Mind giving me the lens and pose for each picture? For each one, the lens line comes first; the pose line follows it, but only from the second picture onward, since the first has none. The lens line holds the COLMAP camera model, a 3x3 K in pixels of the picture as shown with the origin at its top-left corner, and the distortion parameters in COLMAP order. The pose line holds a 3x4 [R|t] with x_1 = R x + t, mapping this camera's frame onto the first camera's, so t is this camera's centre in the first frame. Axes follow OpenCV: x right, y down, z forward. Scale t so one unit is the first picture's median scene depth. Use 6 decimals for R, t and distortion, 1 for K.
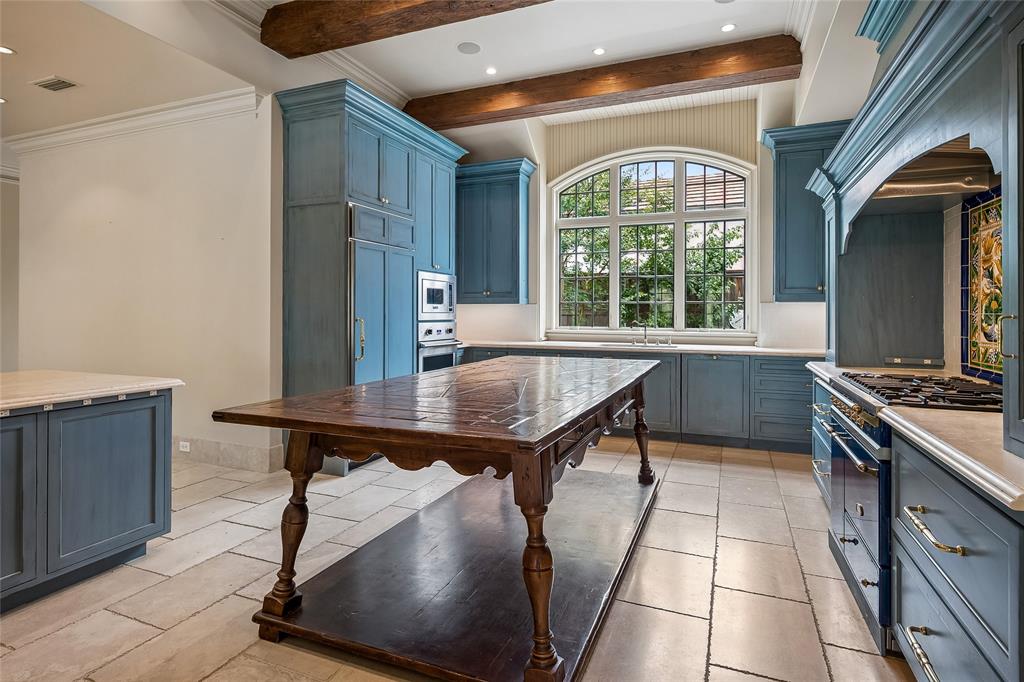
lens RADIAL K [[534.2, 0, 504.8], [0, 534.2, 314.5], [0, 0, 1]] dist [-0.000885, 0.001003]
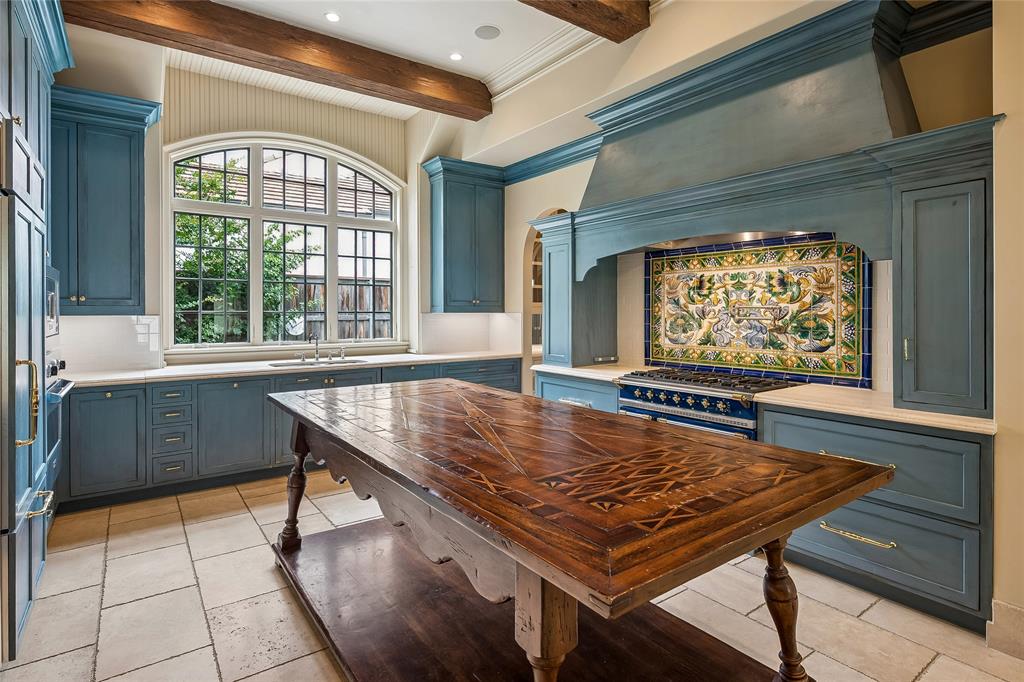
lens RADIAL K [[534.2, 0, 511.2], [0, 534.2, 321.3], [0, 0, 1]] dist [-0.000885, 0.001003]
pose [[0.531350, -0.018448, 0.846952, -0.321318], [0.007300, 0.999825, 0.017199, -0.021823], [-0.847121, -0.002956, 0.531391, 0.255897]]
